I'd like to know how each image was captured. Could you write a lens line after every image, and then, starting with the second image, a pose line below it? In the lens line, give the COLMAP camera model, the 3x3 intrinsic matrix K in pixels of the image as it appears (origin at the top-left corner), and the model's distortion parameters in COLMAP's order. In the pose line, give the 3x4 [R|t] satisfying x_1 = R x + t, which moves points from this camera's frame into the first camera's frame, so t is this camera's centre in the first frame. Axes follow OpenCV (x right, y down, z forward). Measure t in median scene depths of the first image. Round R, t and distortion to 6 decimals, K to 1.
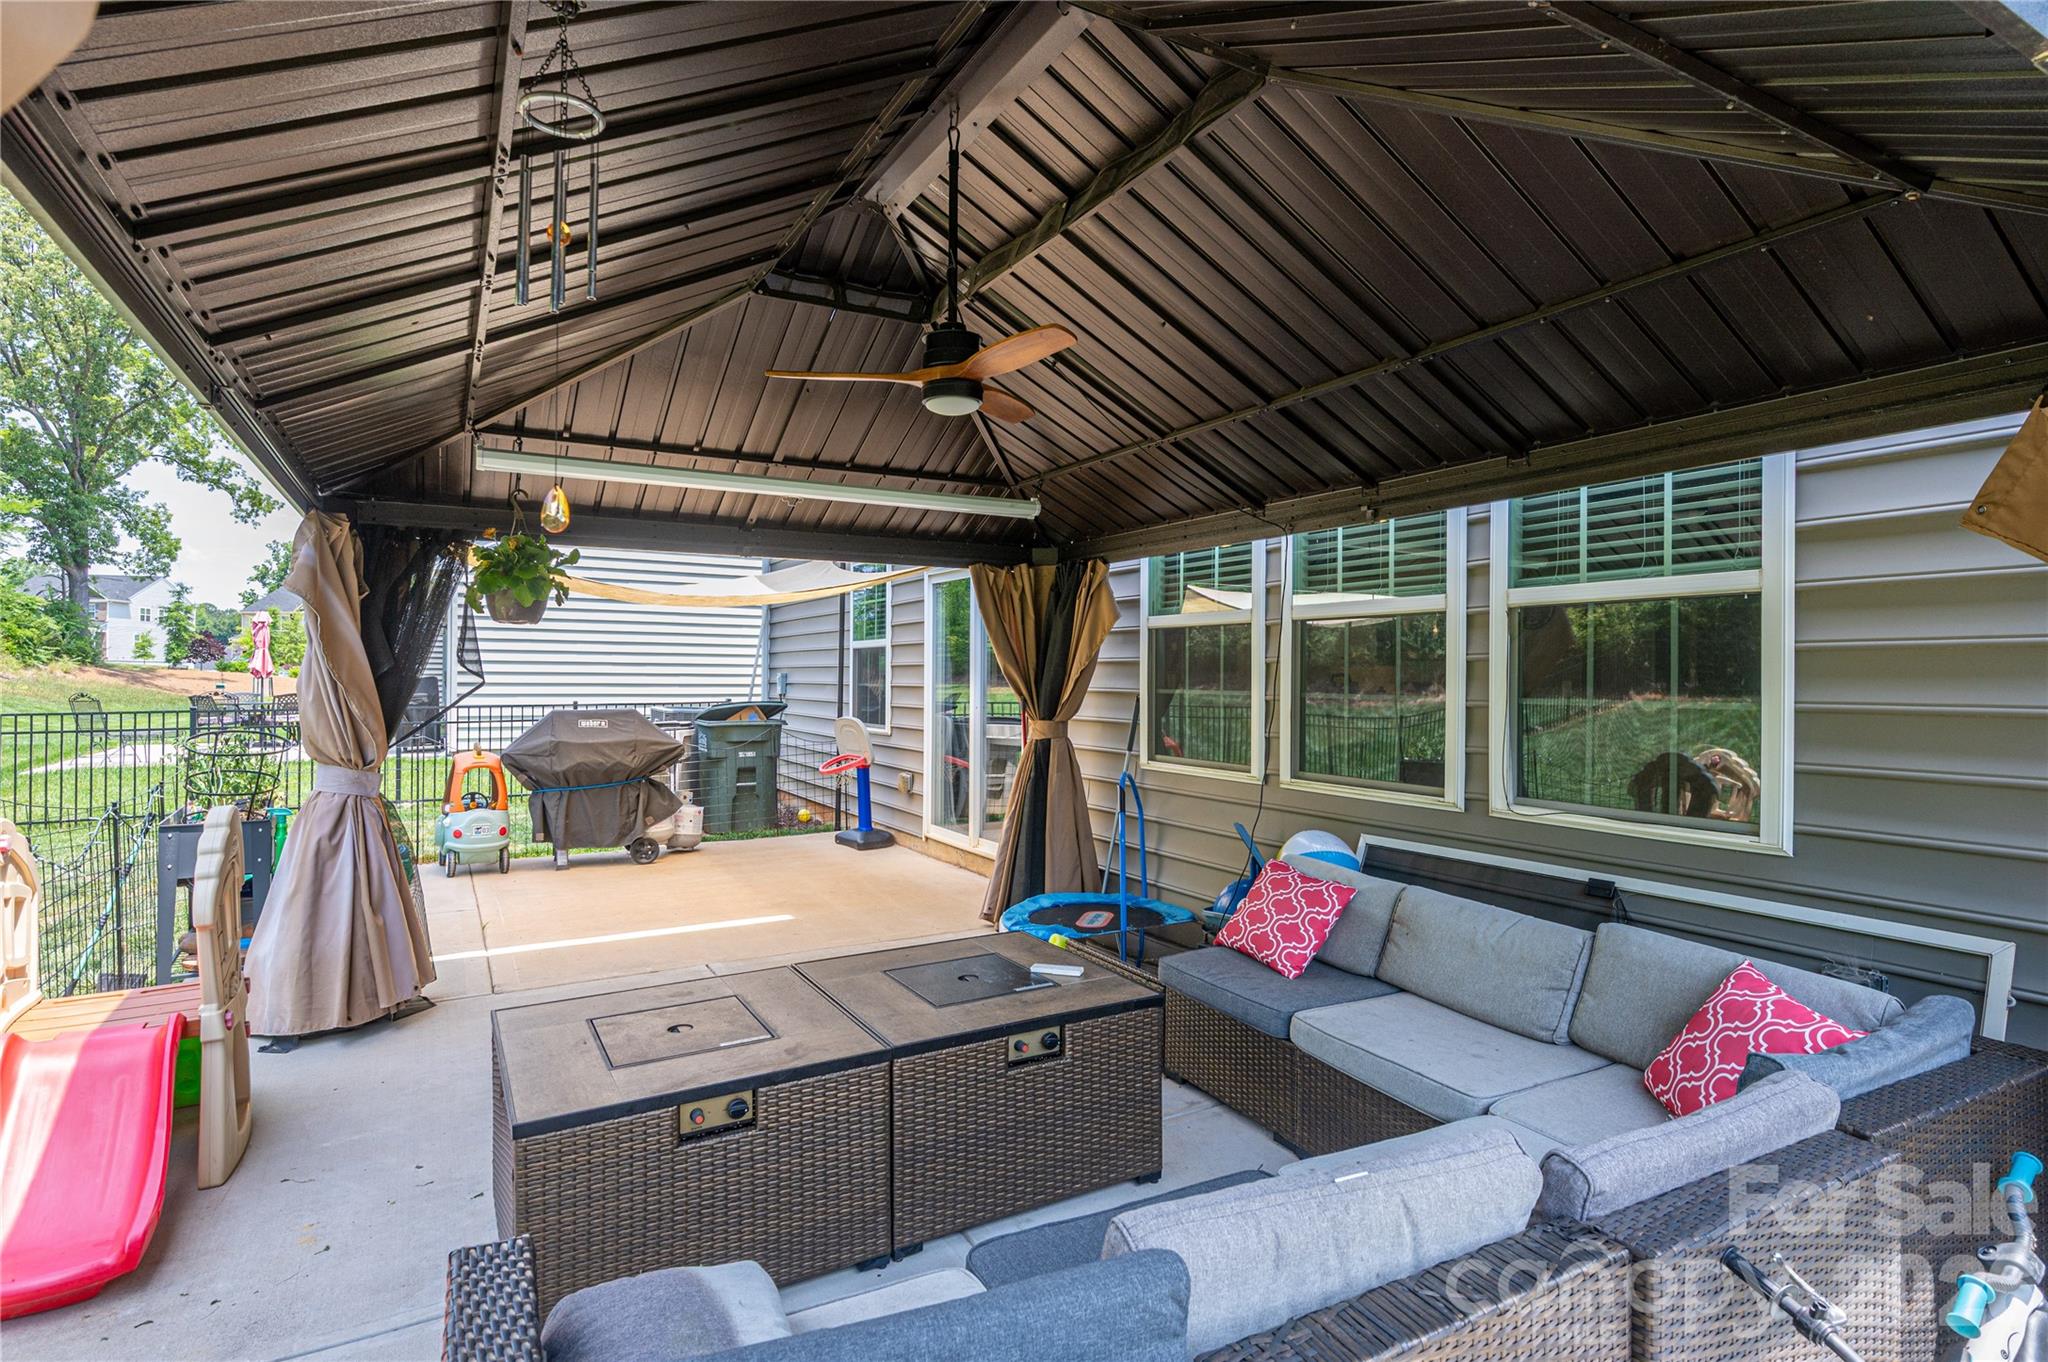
lens RADIAL K [[1046.9, 0, 1019.2], [0, 1046.9, 674.1], [0, 0, 1]] dist [-0.004473, -0.000274]
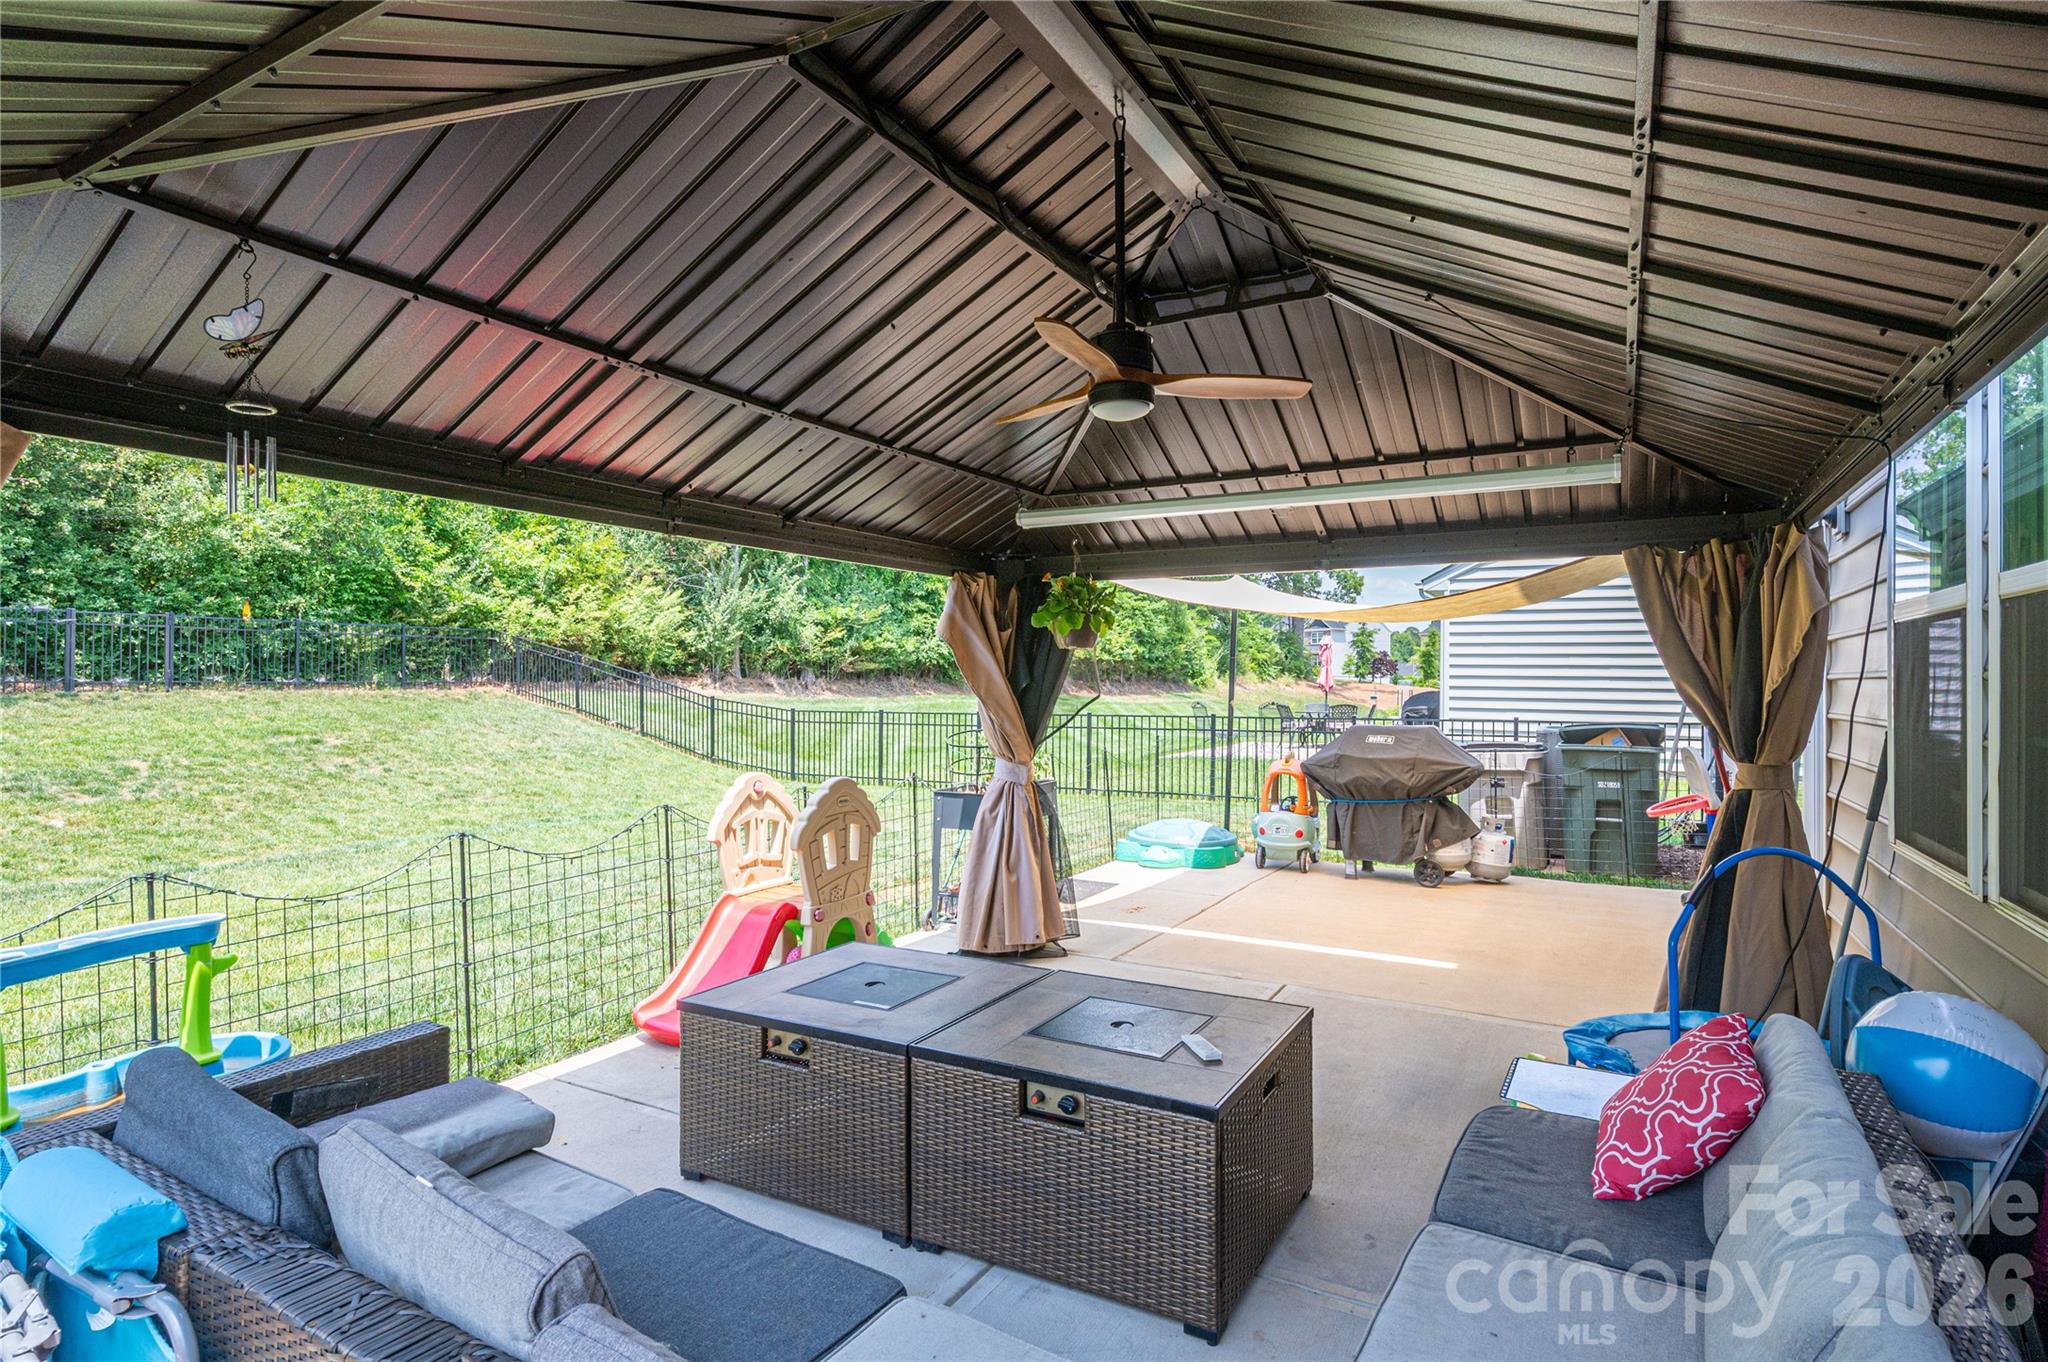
lens RADIAL K [[1046.9, 0, 1015.1], [0, 1046.9, 679.6], [0, 0, 1]] dist [-0.004473, -0.000274]
pose [[0.512737, -0.002897, -0.858541, 0.285440], [-0.003708, 0.999978, -0.005588, -0.003538], [0.858538, 0.006048, 0.512715, 0.181865]]
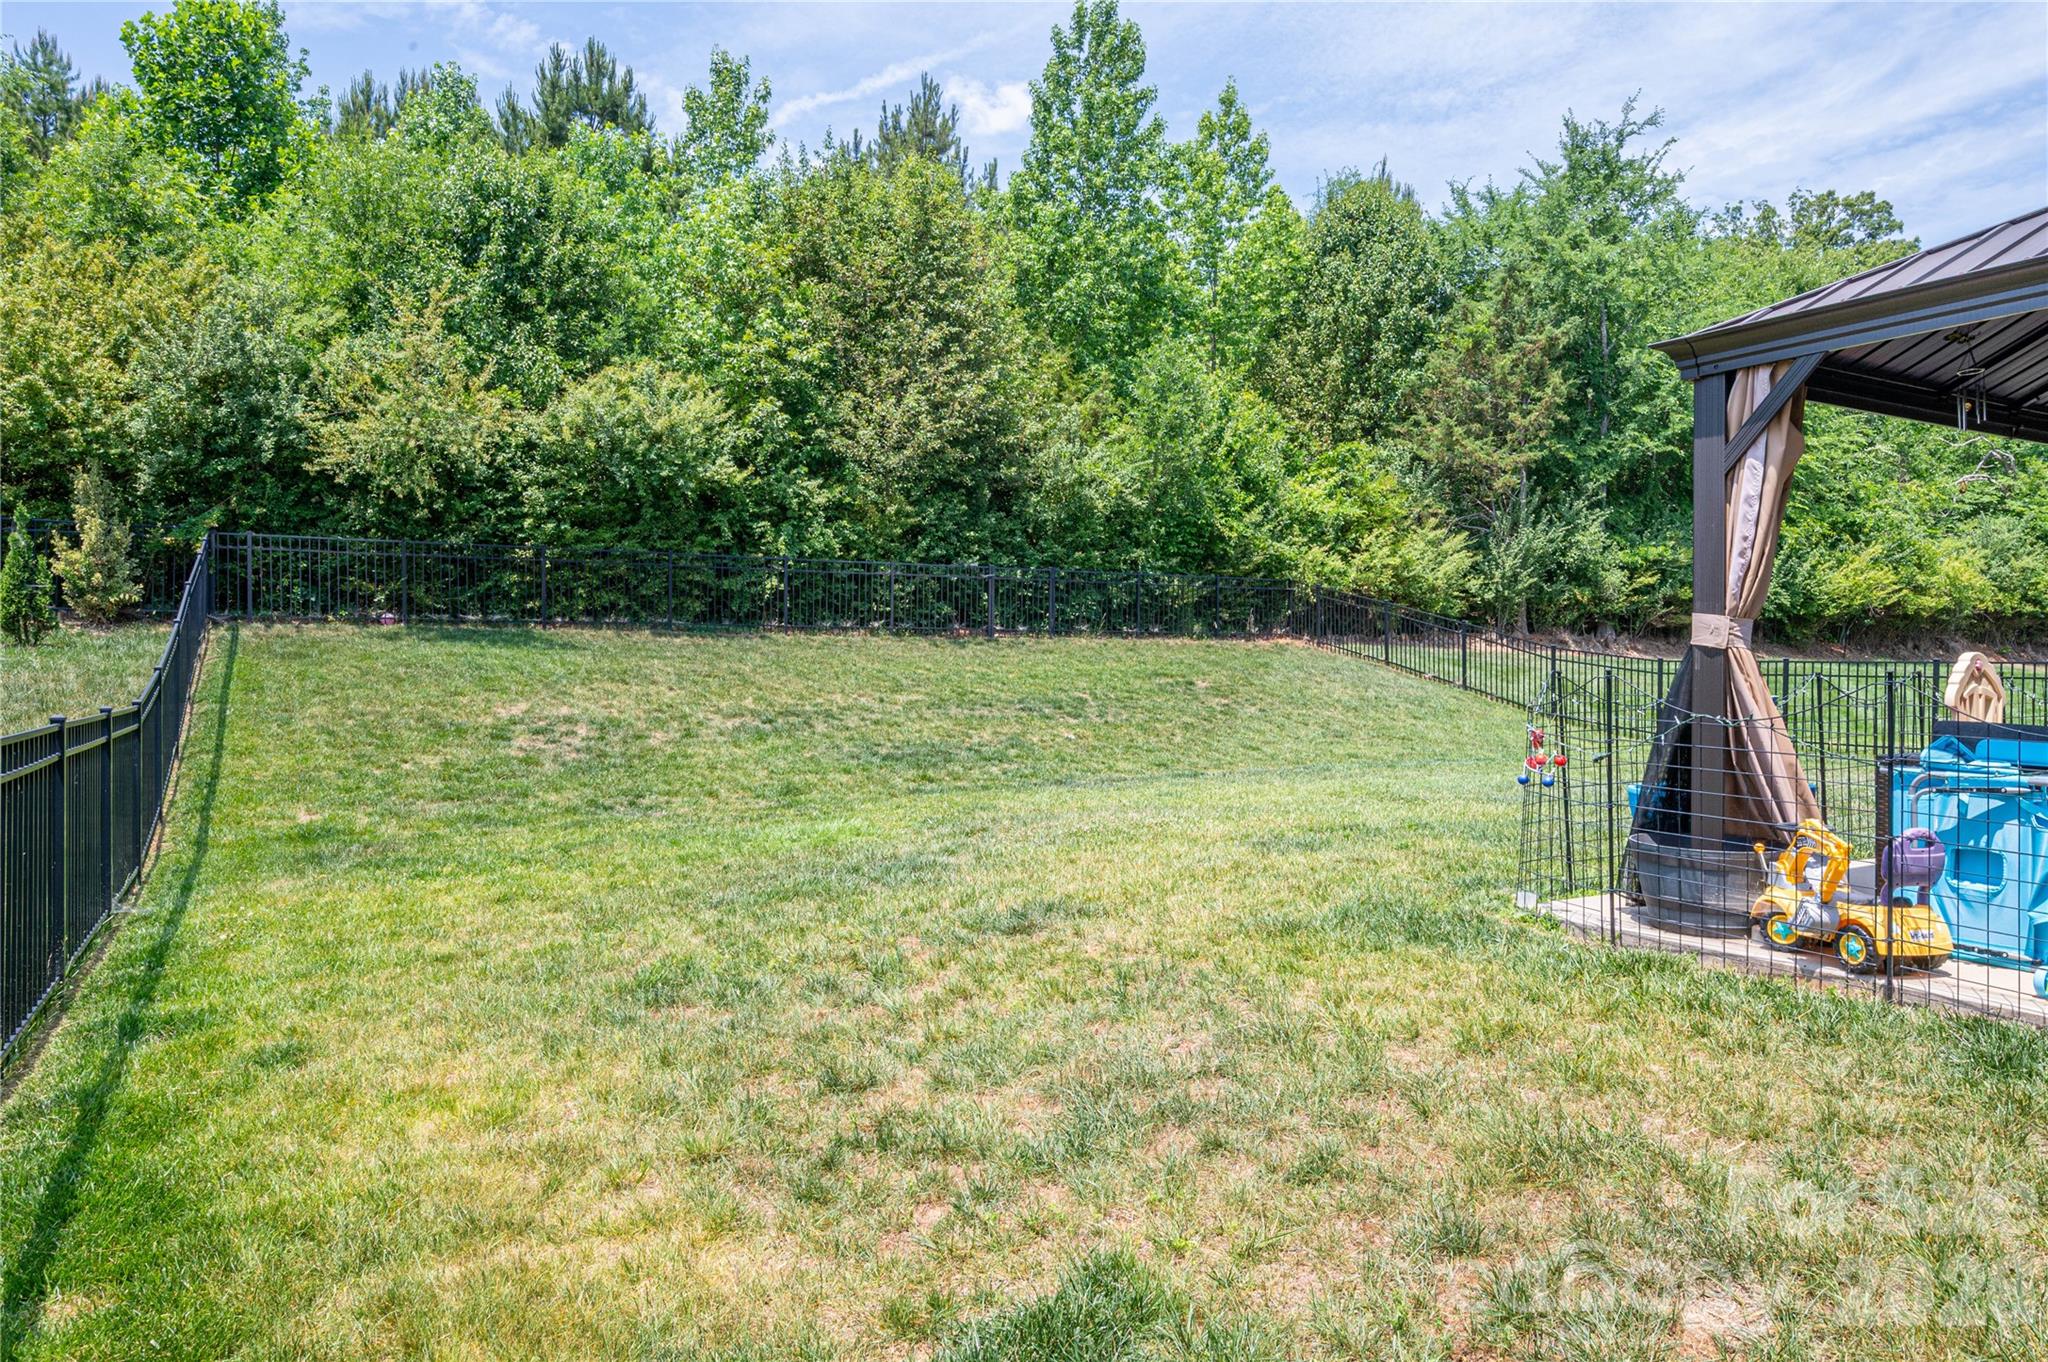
lens RADIAL K [[1334.0, 0, 1029.3], [0, 1334.0, 678.6], [0, 0, 1]] dist [-0.006802, -0.000176]
pose [[0.017164, 0.014837, -0.999743, 0.337251], [-0.008137, 0.999859, 0.014699, 0.007919], [0.999820, 0.007883, 0.017282, 0.094483]]
